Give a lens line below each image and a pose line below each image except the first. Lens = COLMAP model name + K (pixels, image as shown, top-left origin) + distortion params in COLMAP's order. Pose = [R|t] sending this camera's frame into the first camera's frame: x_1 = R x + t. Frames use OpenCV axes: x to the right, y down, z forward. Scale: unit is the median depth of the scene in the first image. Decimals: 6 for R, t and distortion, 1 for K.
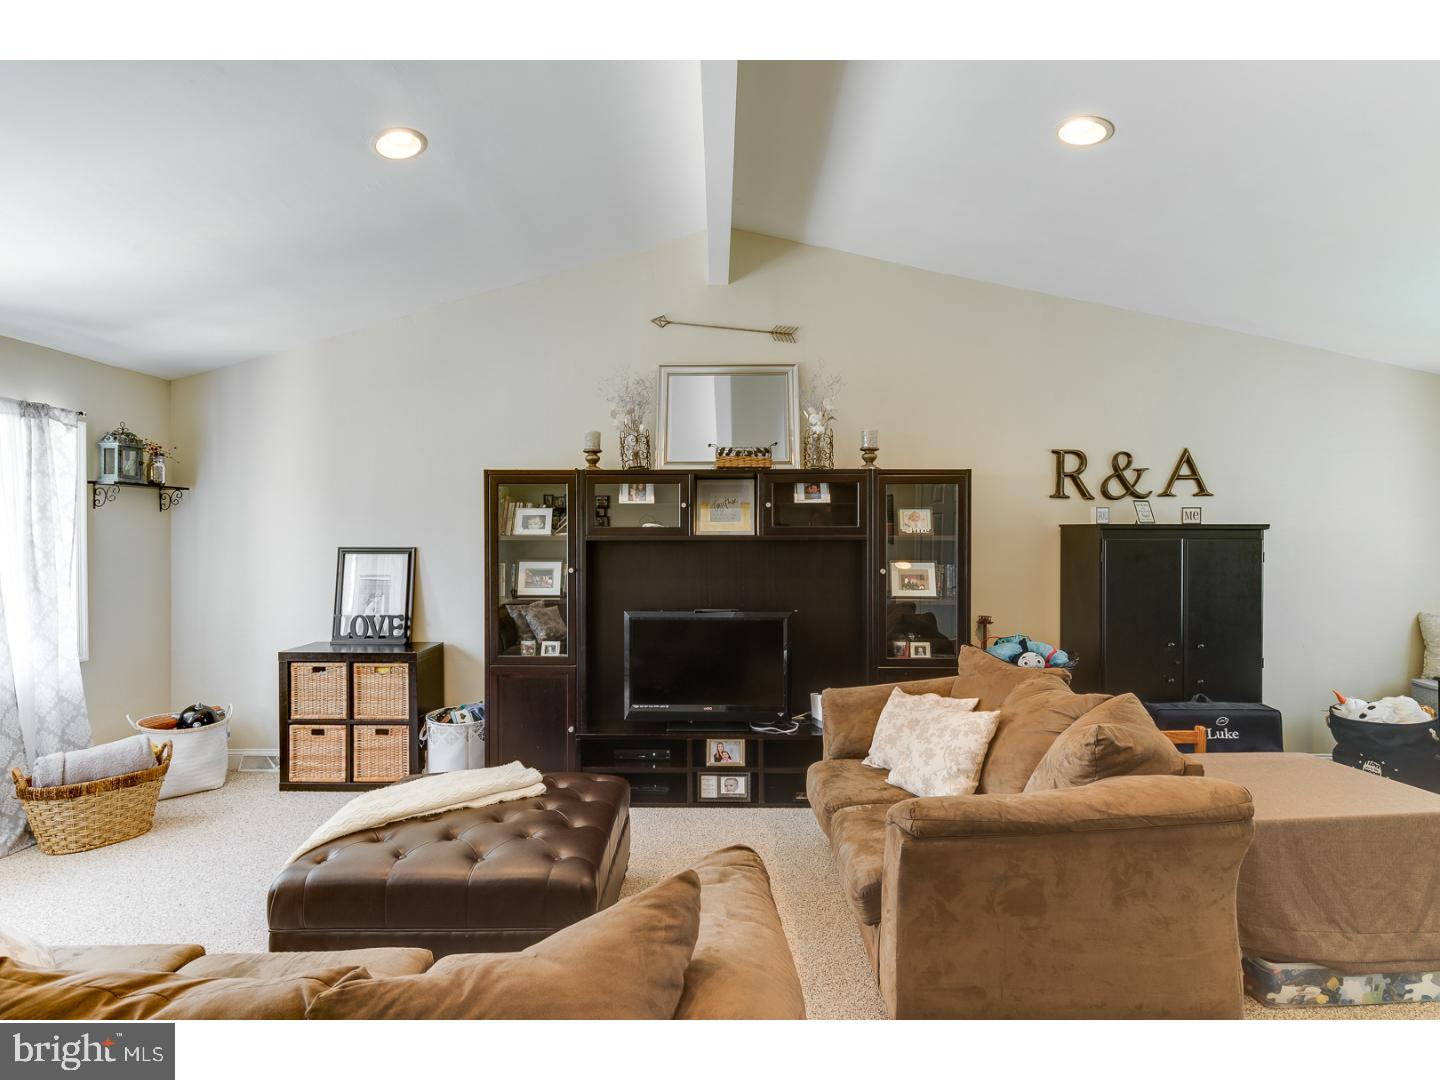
lens RADIAL K [[738.6, 0, 720.0], [0, 738.6, 540.0], [0, 0, 1]] dist [0.002629, 0.000843]
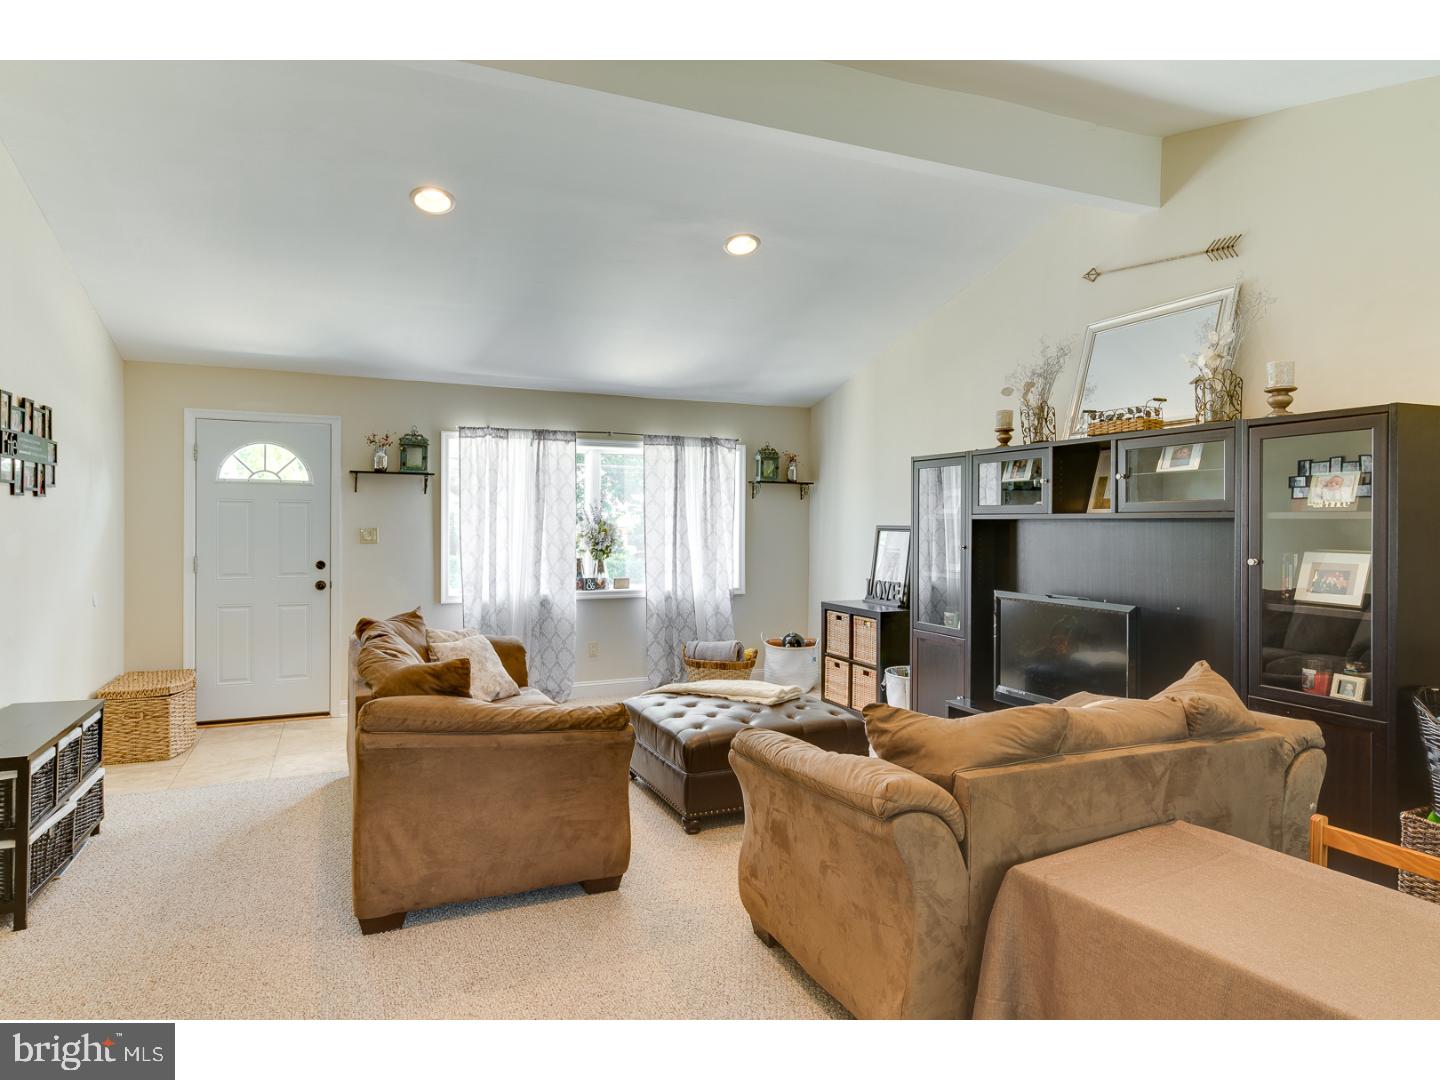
lens RADIAL K [[825.2, 0, 720.0], [0, 825.2, 540.0], [0, 0, 1]] dist [0.002662, 0.000676]
pose [[0.419687, 0.023092, -0.907375, 0.696608], [-0.016736, 0.999703, 0.017700, 0.014846], [0.907515, 0.007757, 0.419949, 0.190875]]
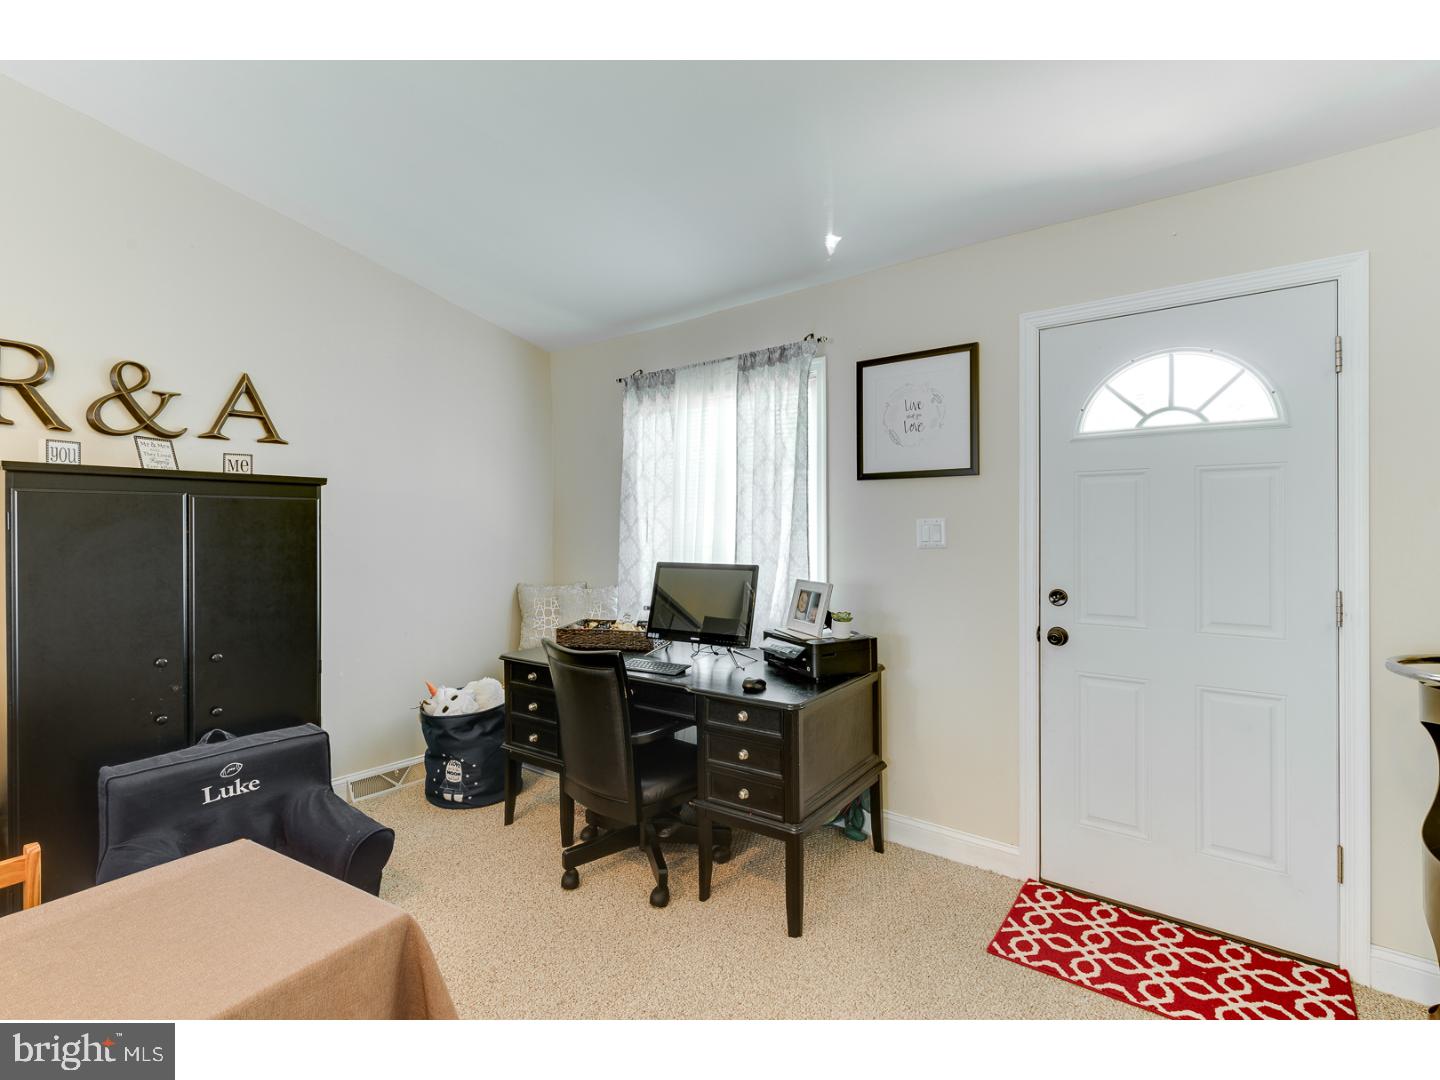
lens RADIAL K [[681.4, 0, 720.7], [0, 681.4, 527.3], [0, 0, 1]] dist [-0.003658, -0.000050]
pose [[0.602293, -0.000972, 0.798275, 0.409831], [0.009148, 0.999942, -0.005685, 0.033768], [-0.798223, 0.010727, 0.602267, 0.258921]]
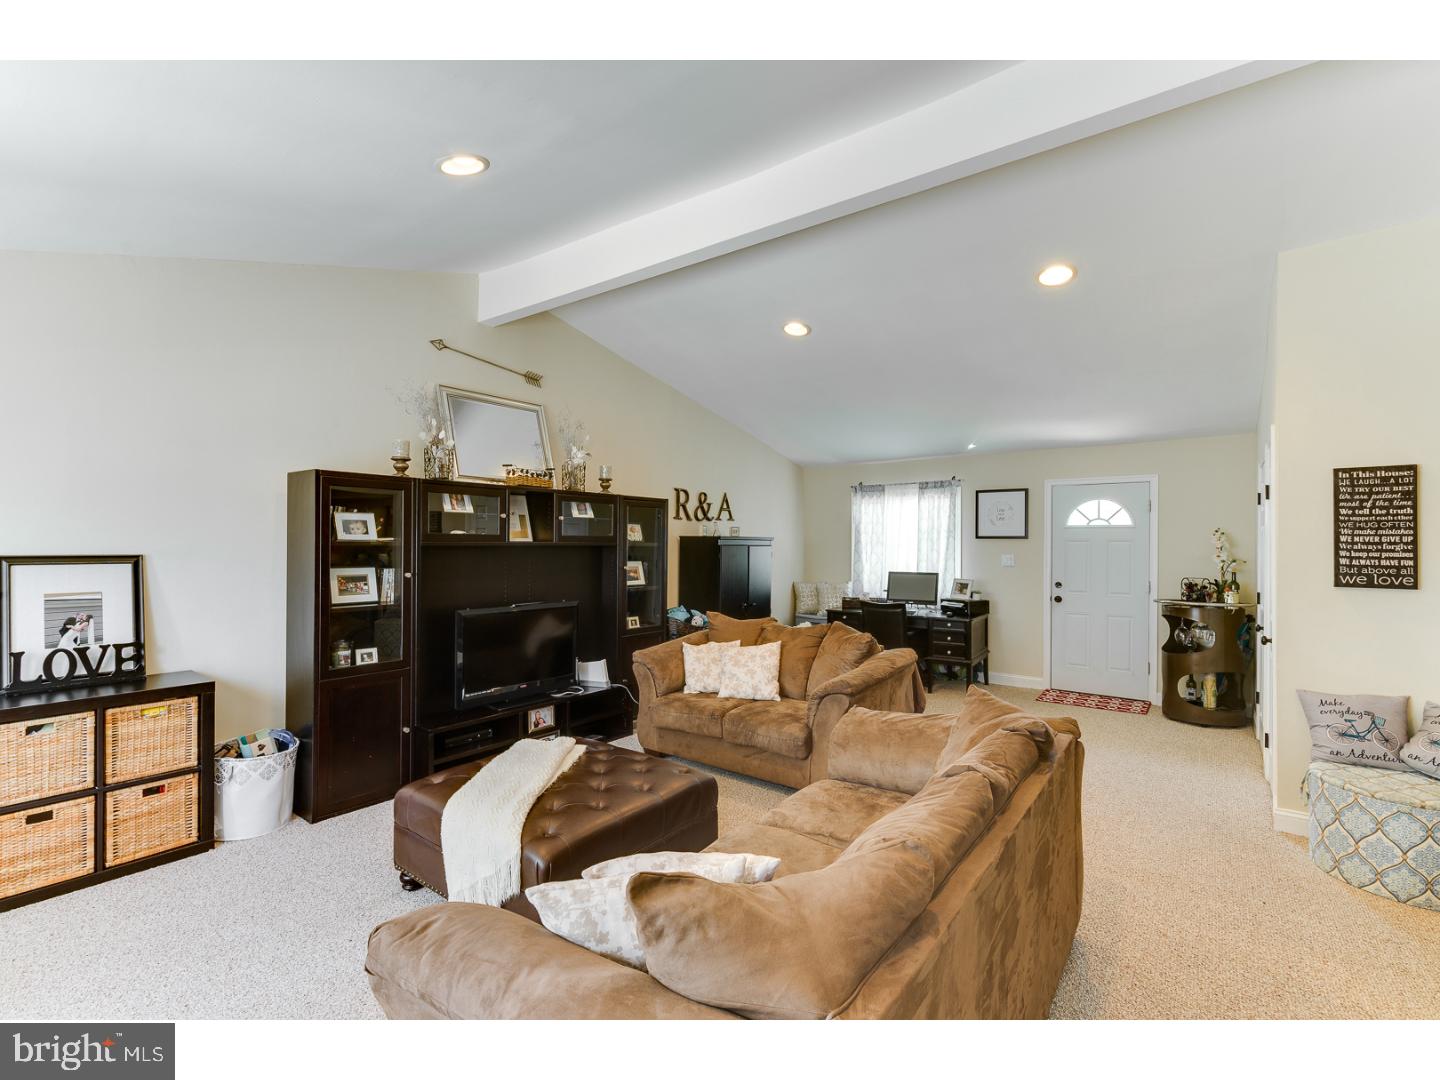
lens RADIAL K [[654.6, 0, 716.9], [0, 654.6, 542.4], [0, 0, 1]] dist [-0.008709, 0.000159]
pose [[0.596061, 0.004104, 0.802929, -0.654457], [0.001177, 0.999981, -0.005985, 0.001616], [-0.802939, 0.004513, 0.596045, 0.110107]]
